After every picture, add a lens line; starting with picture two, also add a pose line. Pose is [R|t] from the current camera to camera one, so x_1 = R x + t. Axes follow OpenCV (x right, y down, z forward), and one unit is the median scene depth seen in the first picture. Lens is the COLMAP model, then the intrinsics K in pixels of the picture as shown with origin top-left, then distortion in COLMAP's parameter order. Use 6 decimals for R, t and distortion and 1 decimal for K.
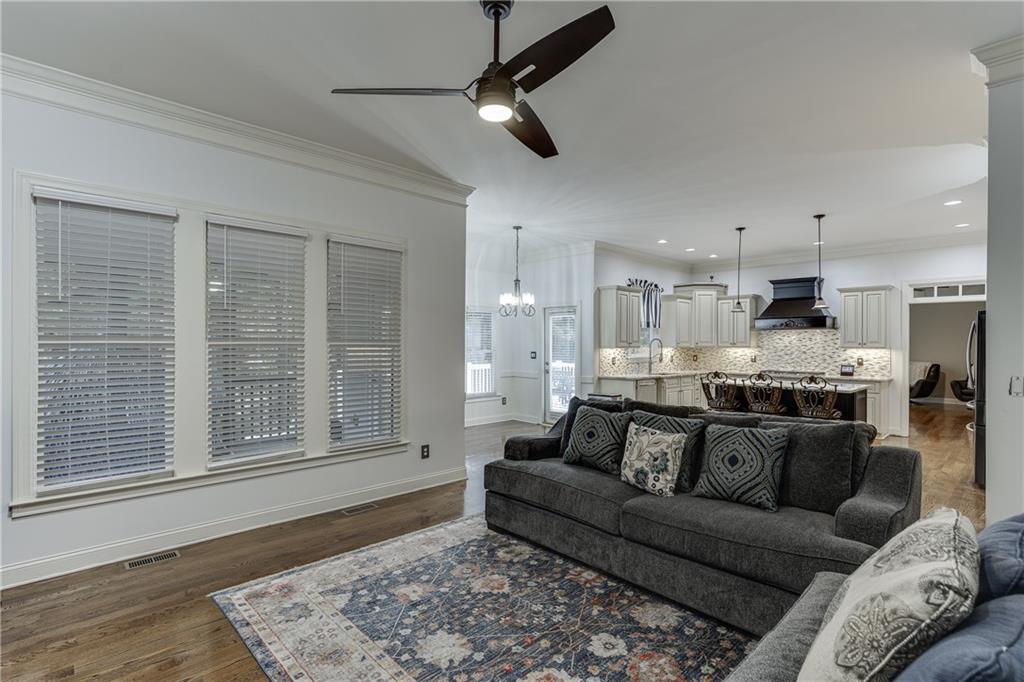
lens RADIAL K [[487.8, 0, 524.6], [0, 487.8, 342.7], [0, 0, 1]] dist [-0.003144, -0.000312]
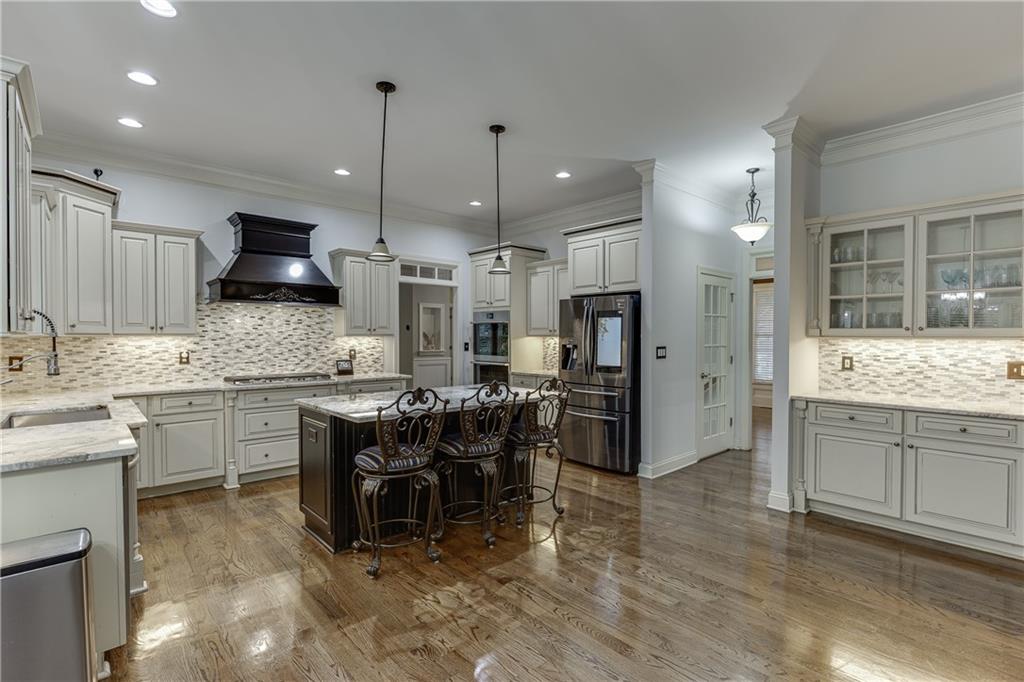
lens RADIAL K [[487.8, 0, 523.0], [0, 487.8, 341.6], [0, 0, 1]] dist [-0.003144, -0.000312]
pose [[0.046608, -0.015127, 0.998799, -0.031981], [-0.002904, 0.999879, 0.015279, 0.008490], [-0.998909, -0.003613, 0.046558, 0.739444]]
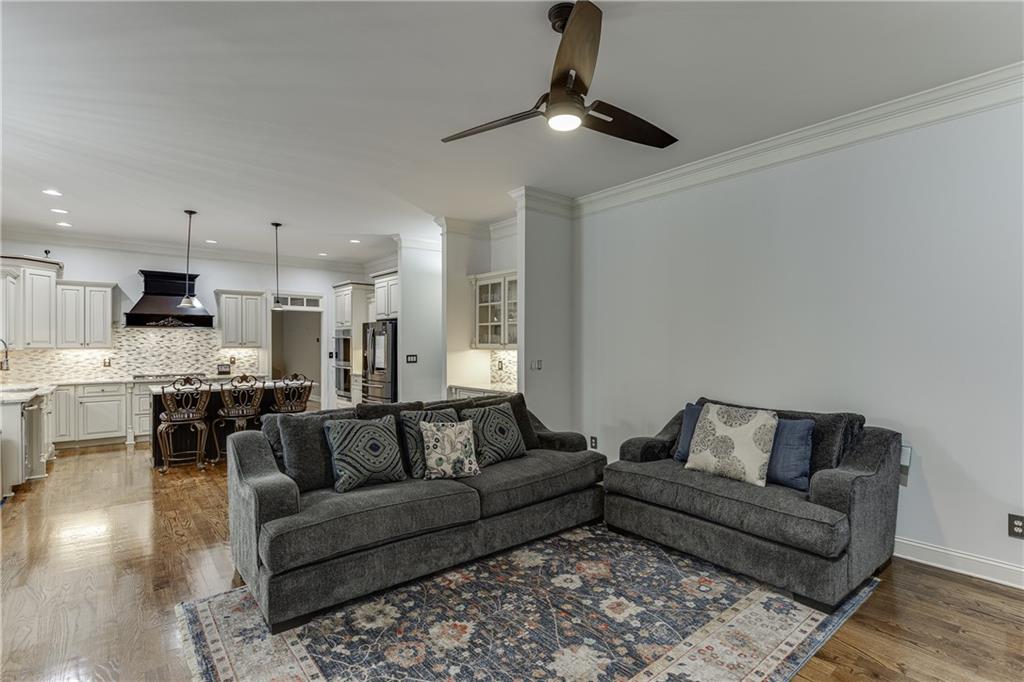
lens RADIAL K [[487.8, 0, 518.1], [0, 487.8, 341.6], [0, 0, 1]] dist [-0.003144, -0.000312]
pose [[0.086688, 0.000899, 0.996235, -0.327999], [0.000061, 1.000000, -0.000908, -0.001145], [-0.996236, 0.000140, 0.086688, 0.300431]]
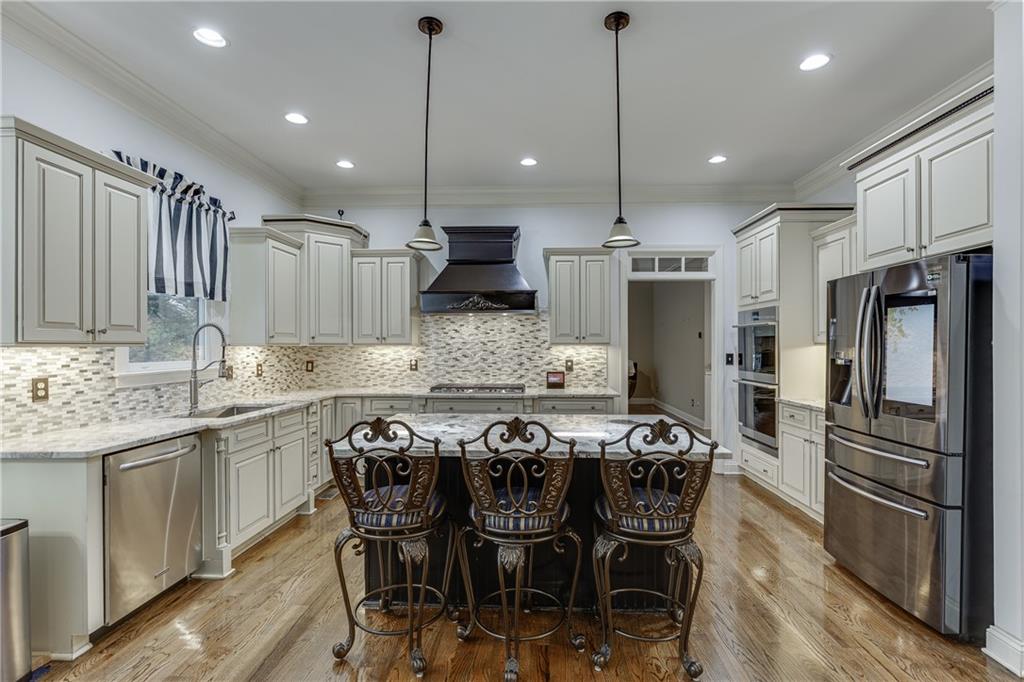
lens RADIAL K [[477.5, 0, 515.3], [0, 477.5, 346.8], [0, 0, 1]] dist [-0.003743, 0.001602]
pose [[0.736694, -0.006524, 0.676195, 0.211295], [0.002917, 0.999975, 0.006470, 0.010101], [-0.676220, -0.002795, 0.736695, 0.601382]]
